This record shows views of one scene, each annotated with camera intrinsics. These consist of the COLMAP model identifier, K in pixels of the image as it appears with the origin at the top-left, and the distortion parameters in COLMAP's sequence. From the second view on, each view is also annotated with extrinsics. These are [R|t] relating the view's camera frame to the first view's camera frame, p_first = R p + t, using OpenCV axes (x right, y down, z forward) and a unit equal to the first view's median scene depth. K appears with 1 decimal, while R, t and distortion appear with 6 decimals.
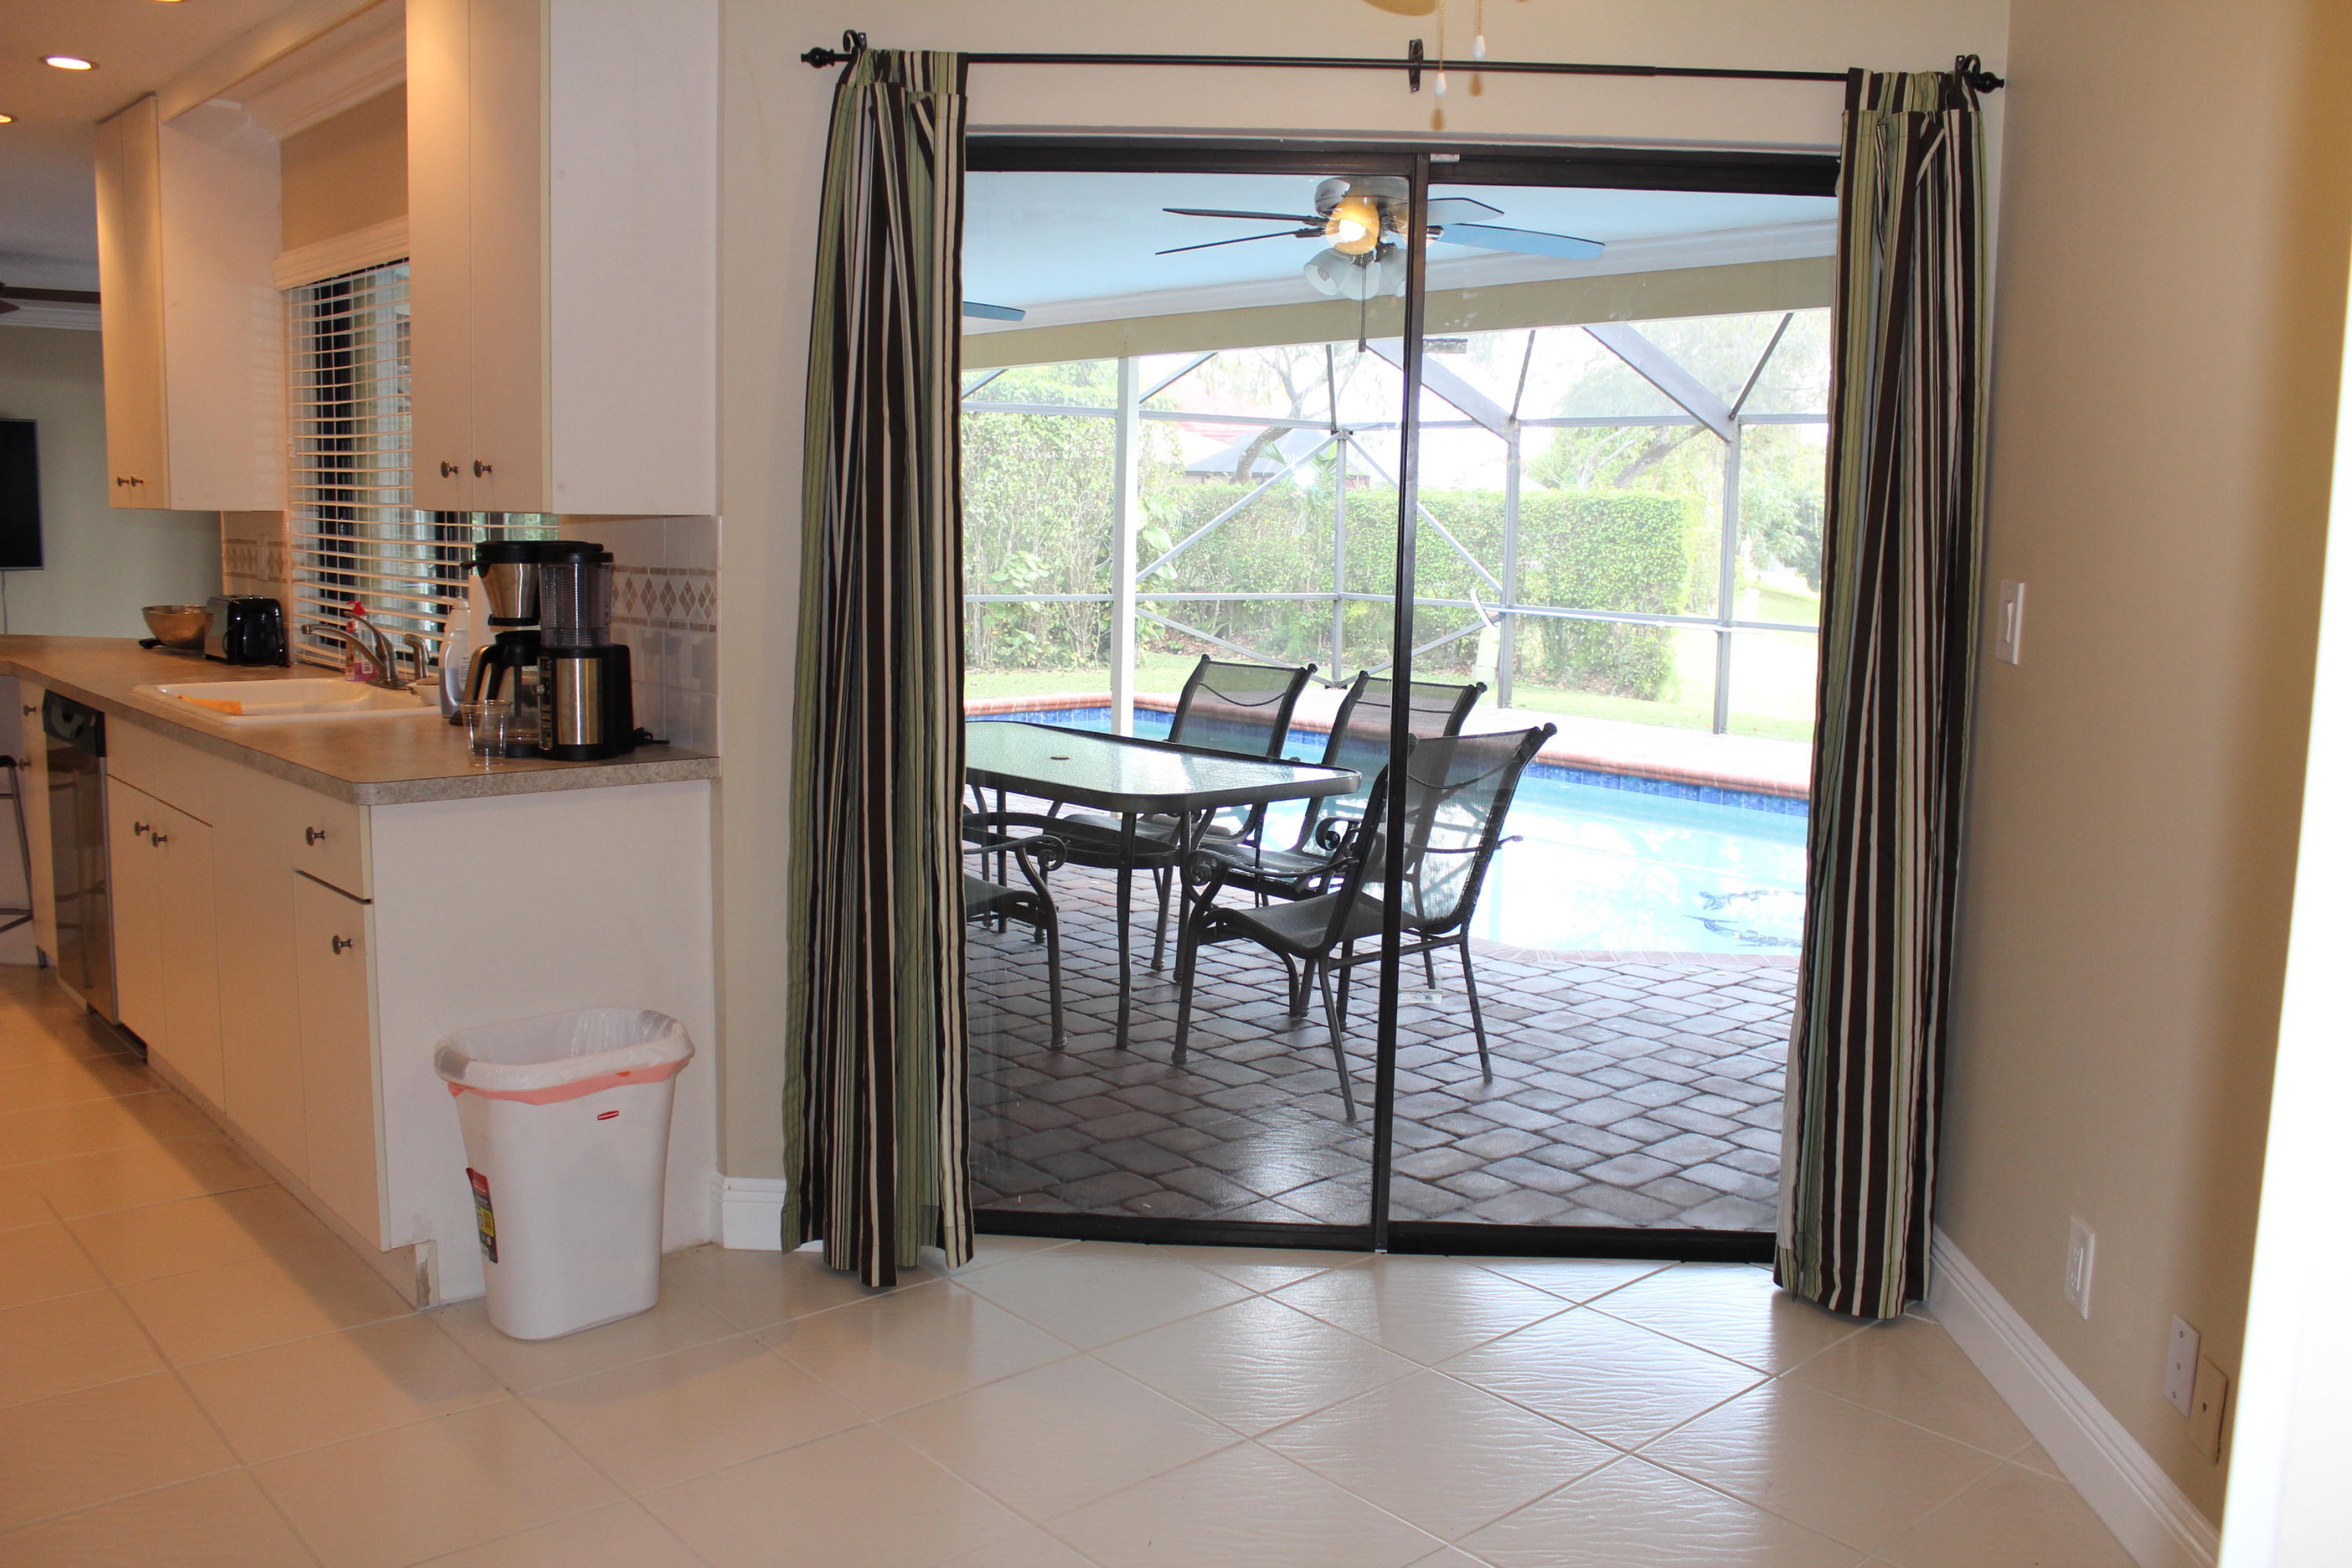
lens RADIAL K [[1954.9, 0, 1220.9], [0, 1954.9, 772.9], [0, 0, 1]] dist [-0.168395, 0.142883]
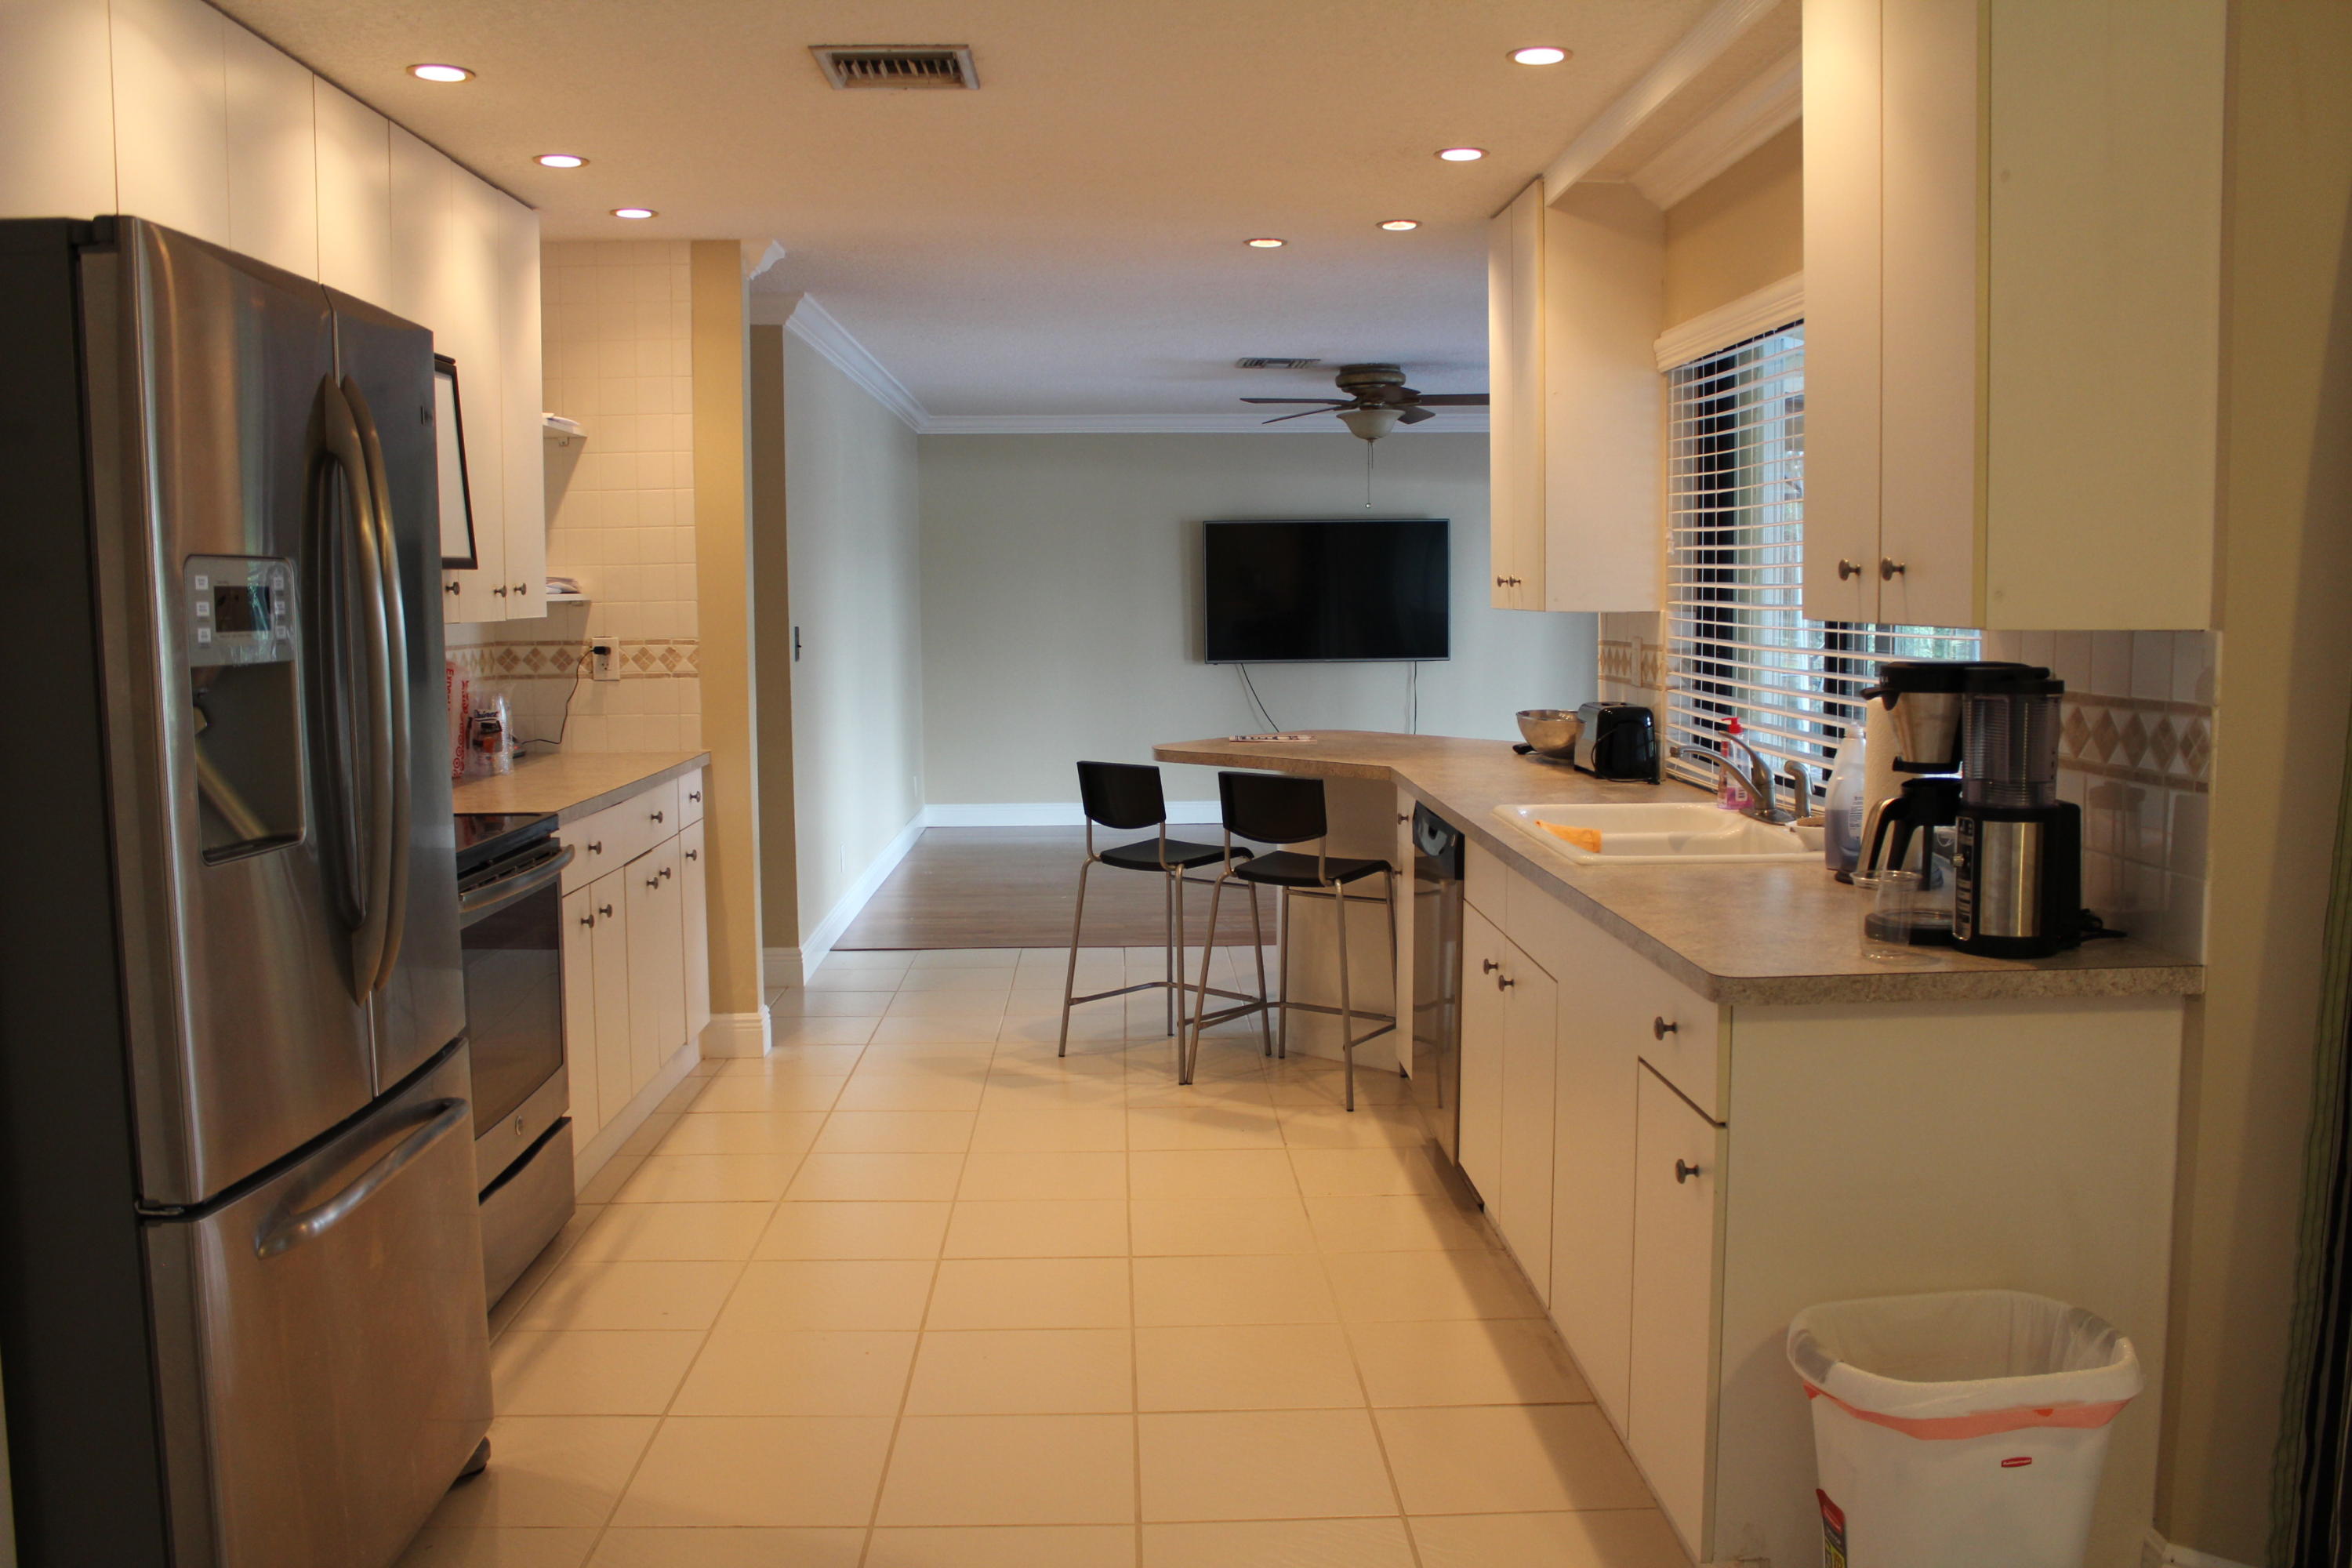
lens RADIAL K [[1954.9, 0, 1220.9], [0, 1954.9, 772.9], [0, 0, 1]] dist [-0.168395, 0.142883]
pose [[0.773195, 0.030580, -0.633430, -0.076180], [-0.057277, 0.998122, -0.021729, -0.033165], [0.631576, 0.053082, 0.773495, 0.170076]]
